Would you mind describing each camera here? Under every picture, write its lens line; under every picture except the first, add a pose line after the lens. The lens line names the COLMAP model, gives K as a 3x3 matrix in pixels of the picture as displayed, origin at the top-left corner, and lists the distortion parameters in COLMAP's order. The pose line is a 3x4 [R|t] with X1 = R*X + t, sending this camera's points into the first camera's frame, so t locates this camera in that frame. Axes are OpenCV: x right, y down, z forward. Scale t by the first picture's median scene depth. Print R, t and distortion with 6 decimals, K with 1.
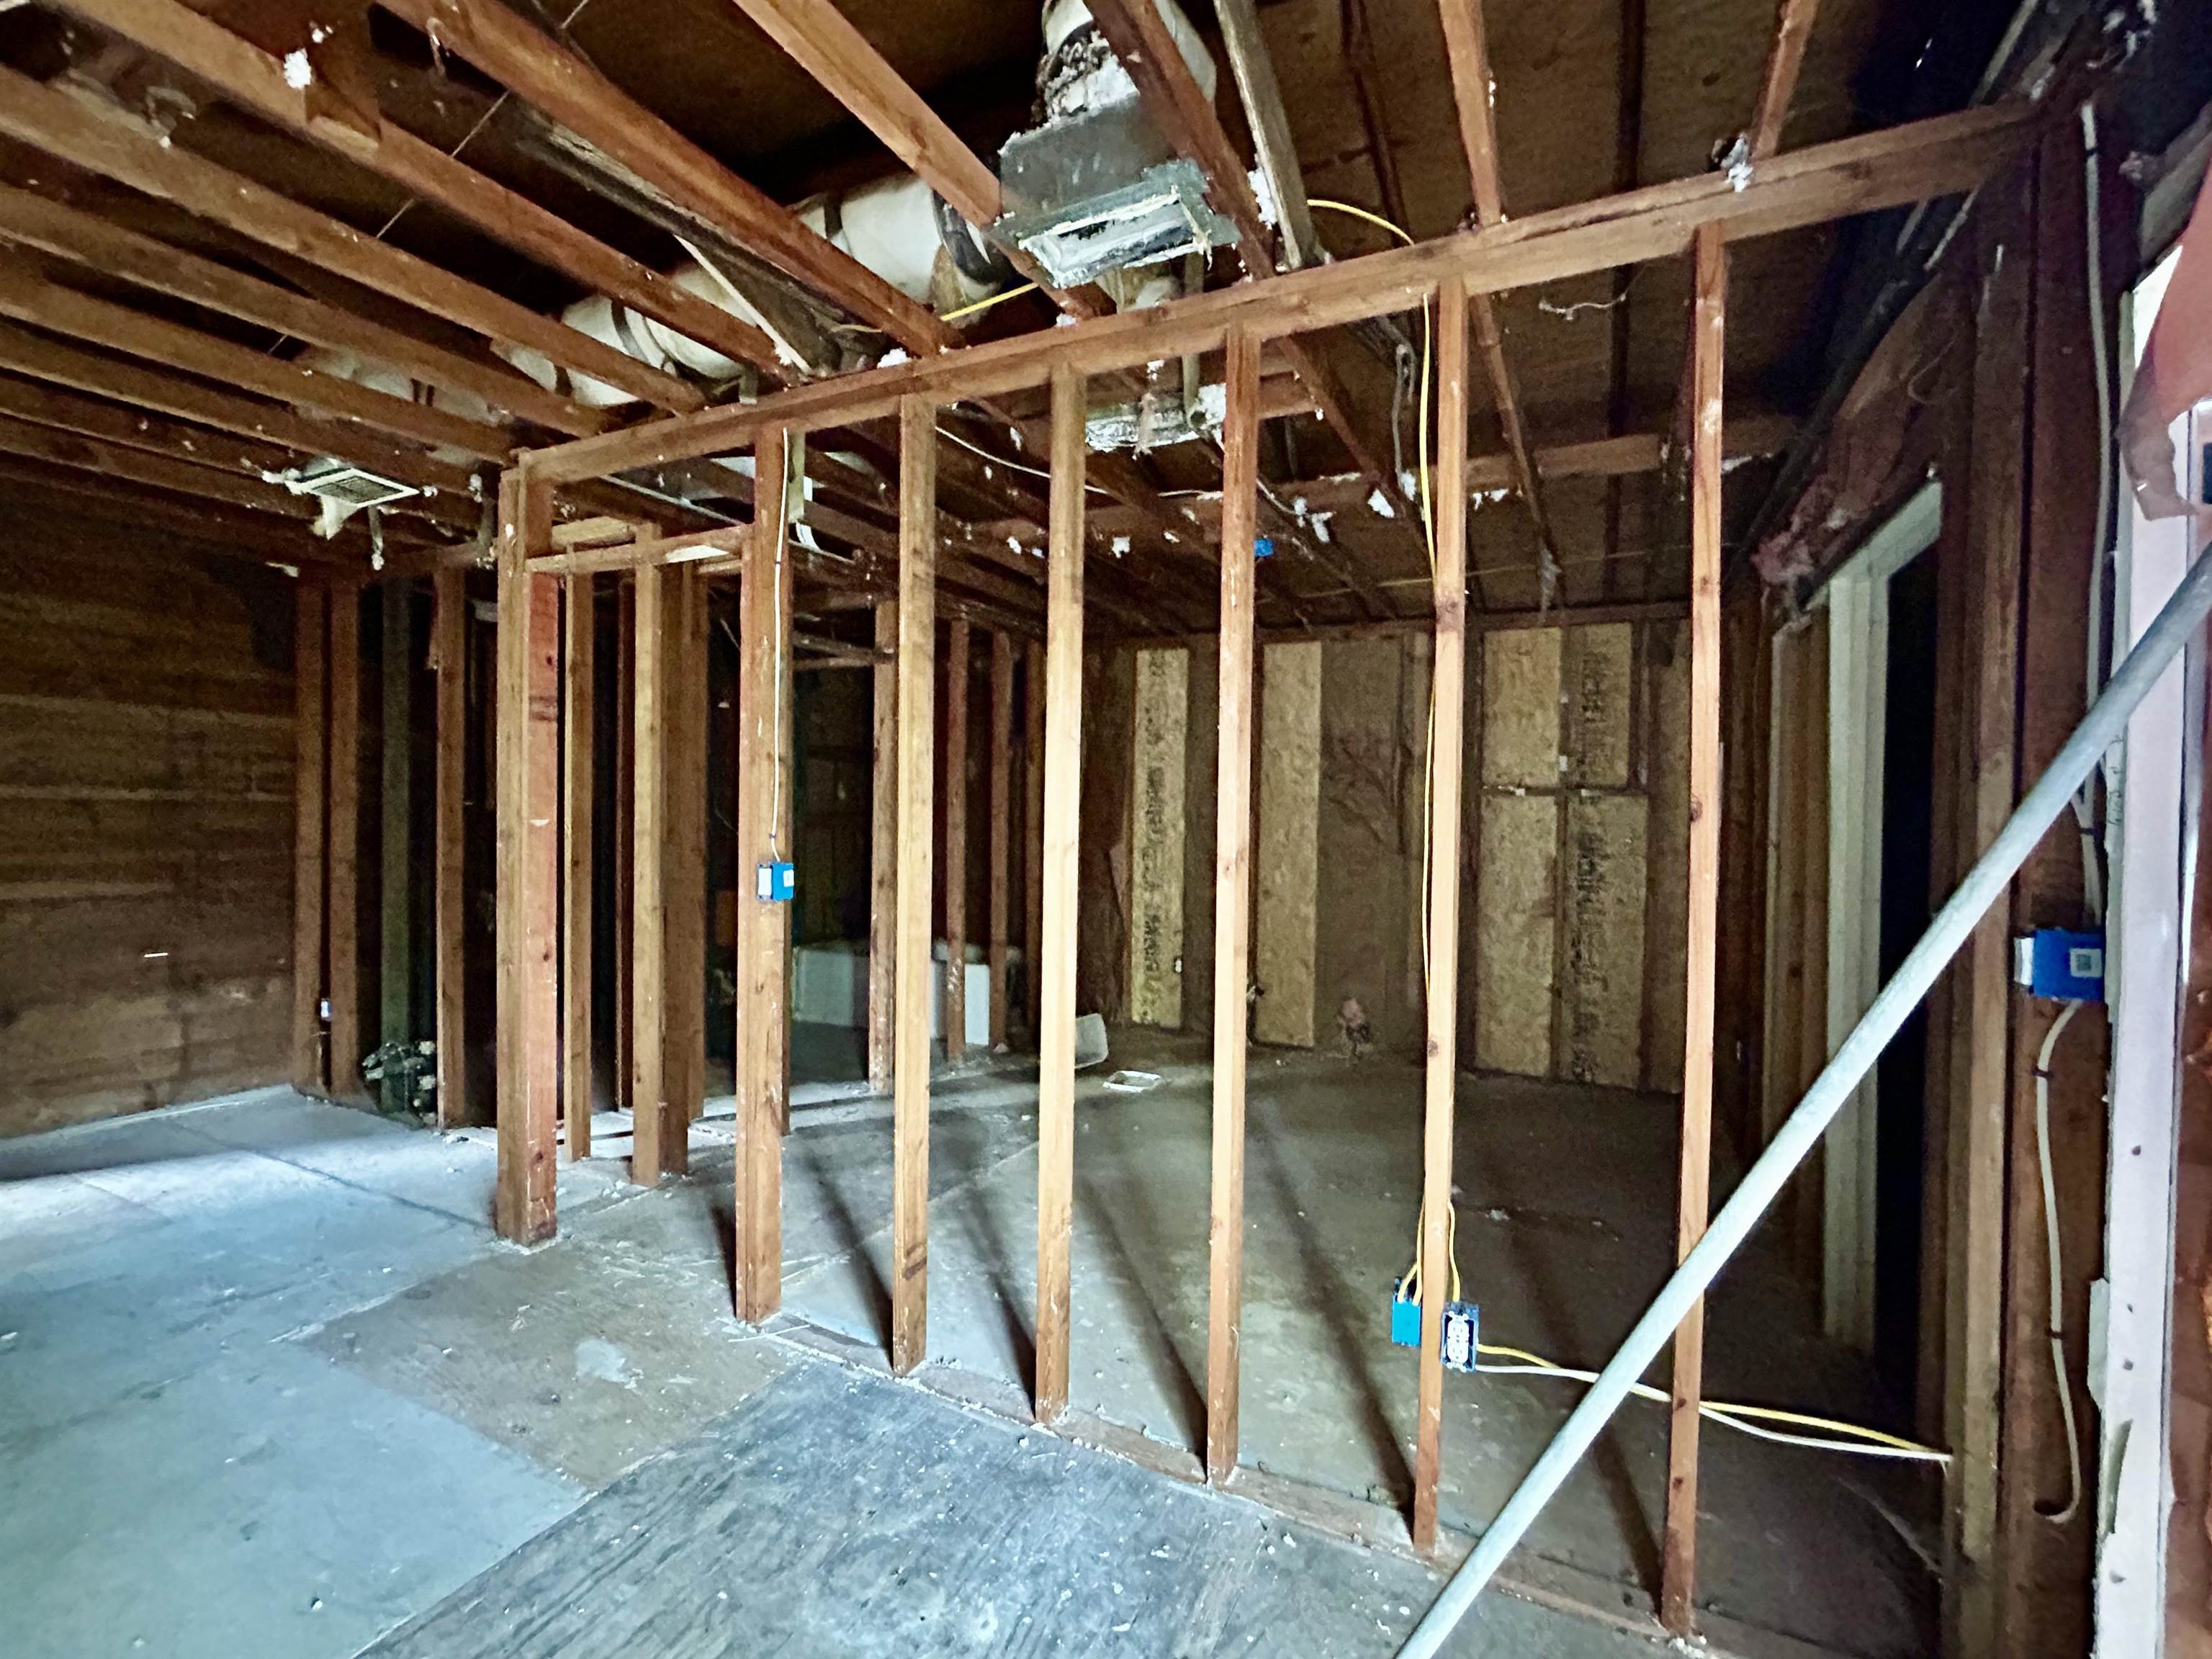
lens RADIAL K [[987.1, 0, 1101.3], [0, 987.1, 827.3], [0, 0, 1]] dist [-0.004519, 0.000944]
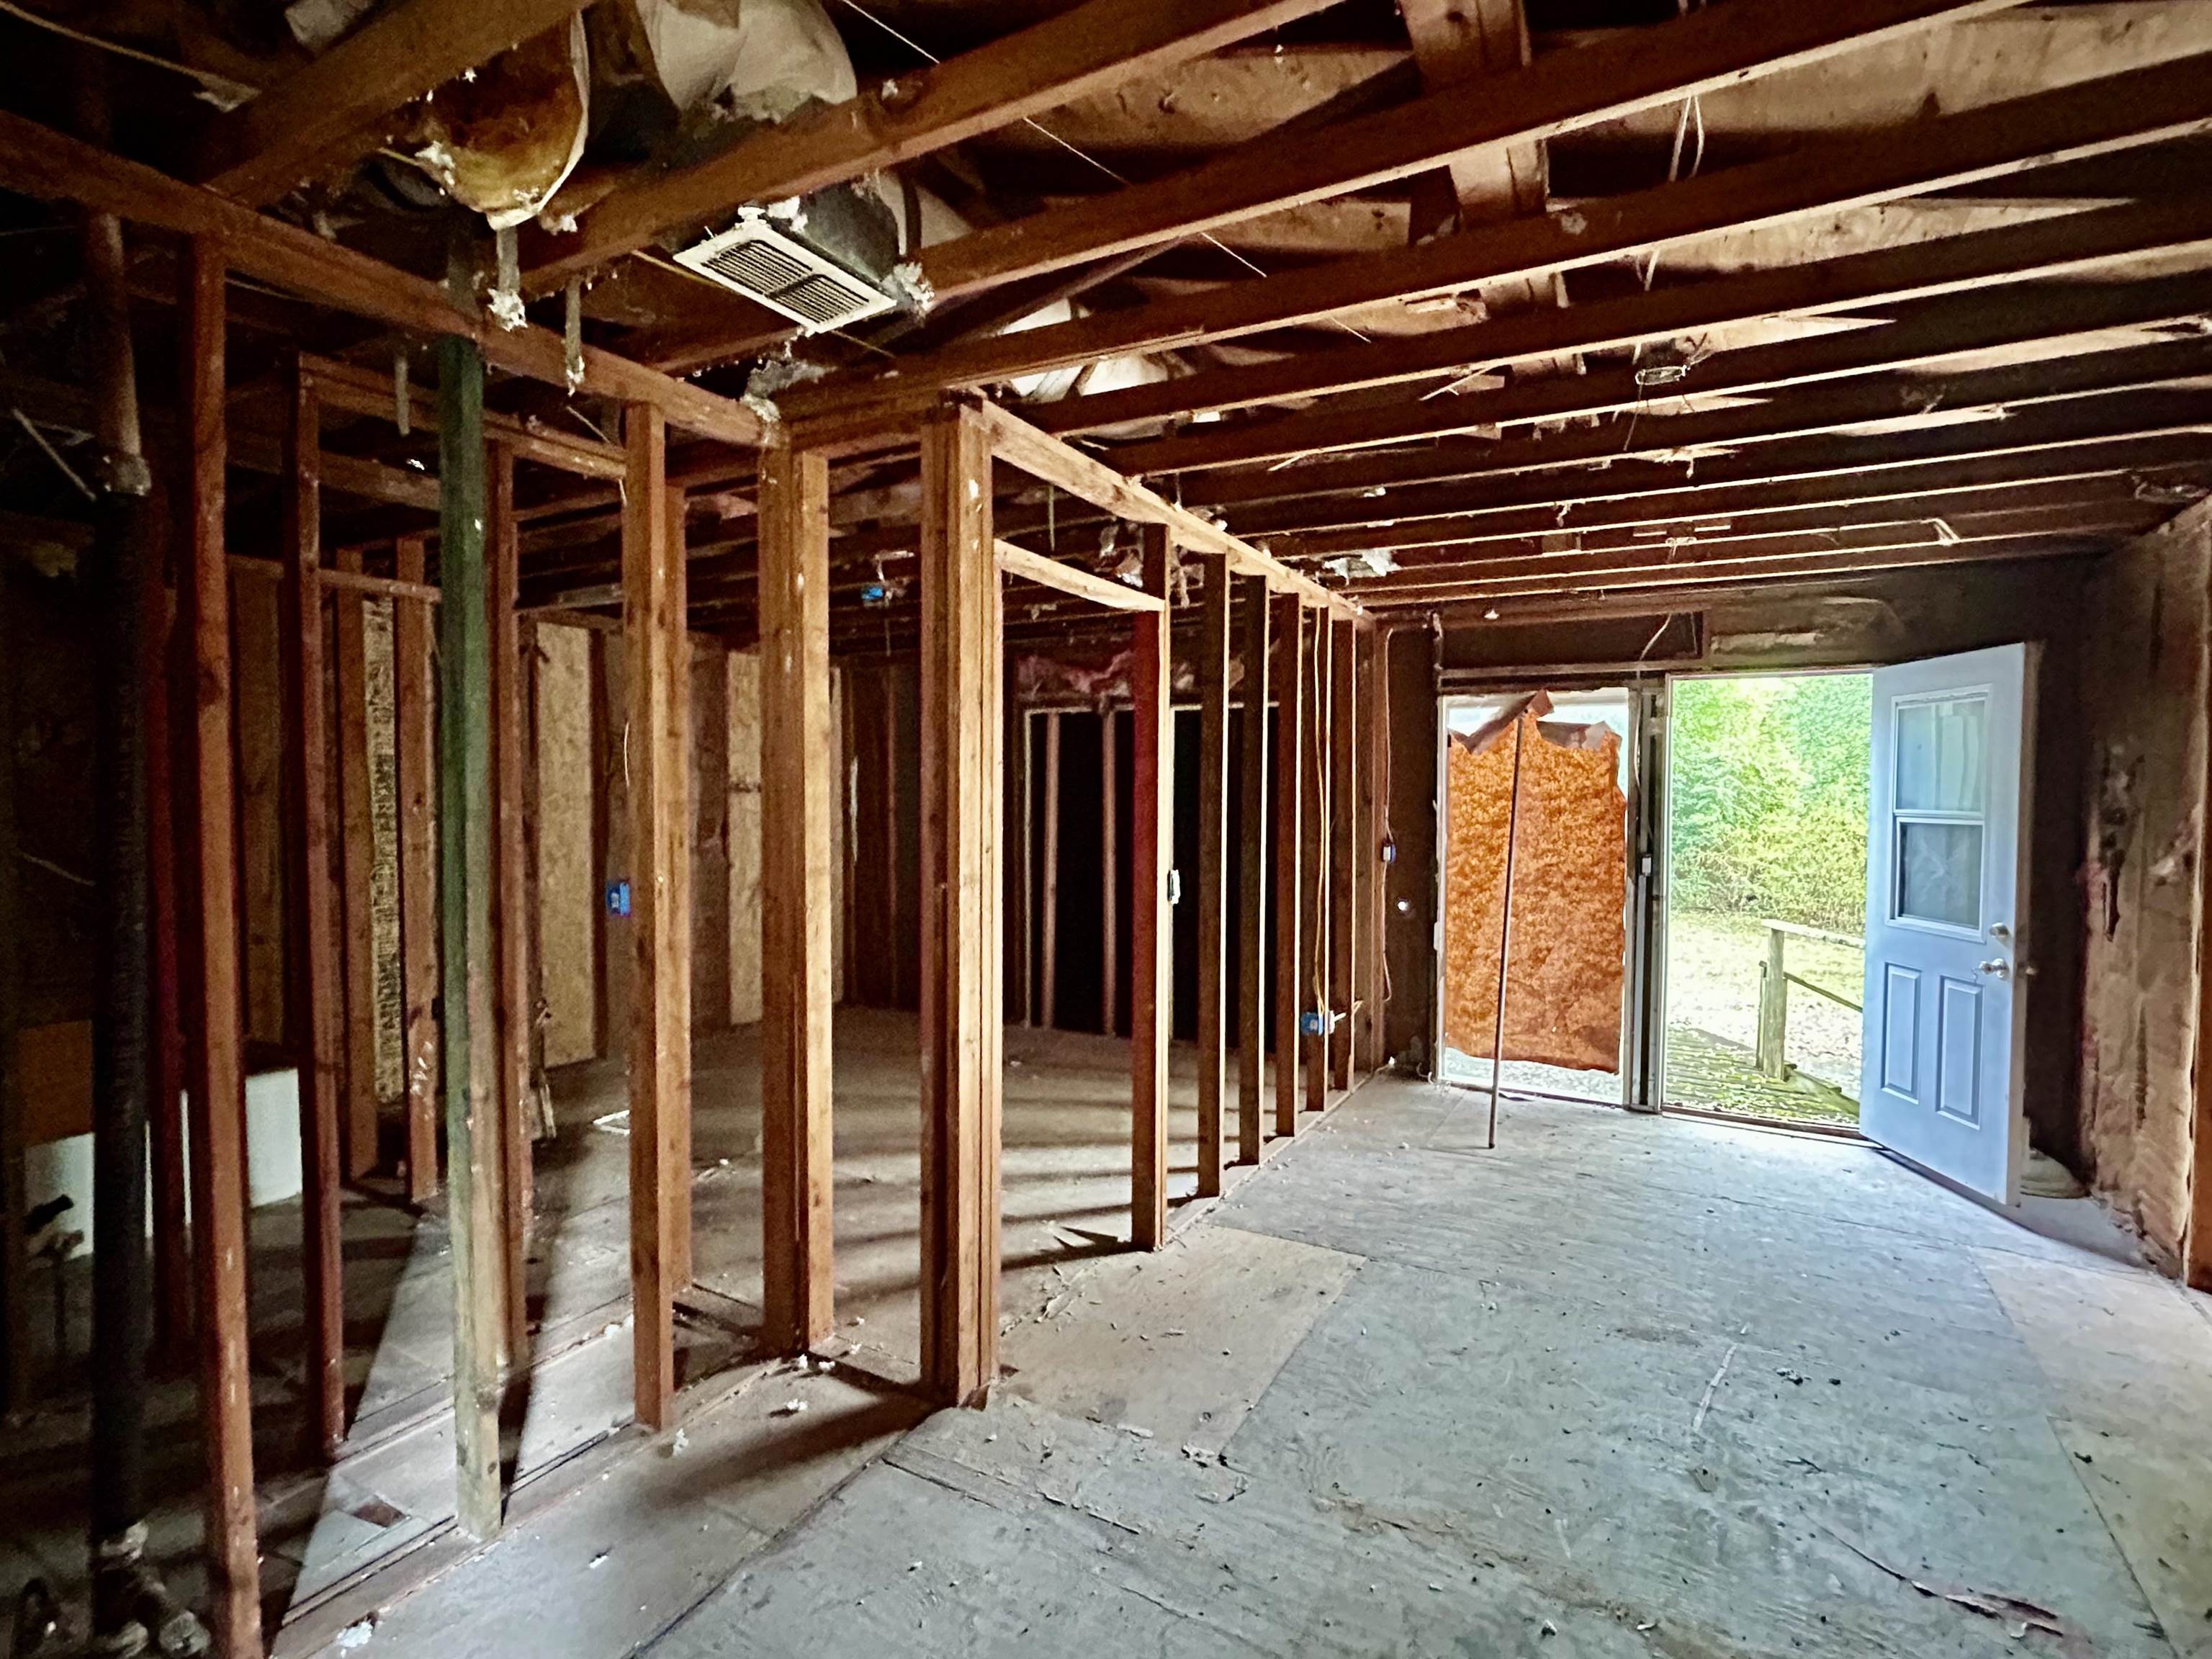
lens RADIAL K [[1025.5, 0, 1112.9], [0, 1025.5, 828.6], [0, 0, 1]] dist [-0.001484, 0.001962]
pose [[0.037545, -0.049011, 0.998092, -0.812280], [0.013891, 0.998726, 0.048519, -0.042592], [-0.999198, 0.012043, 0.038178, 0.500228]]
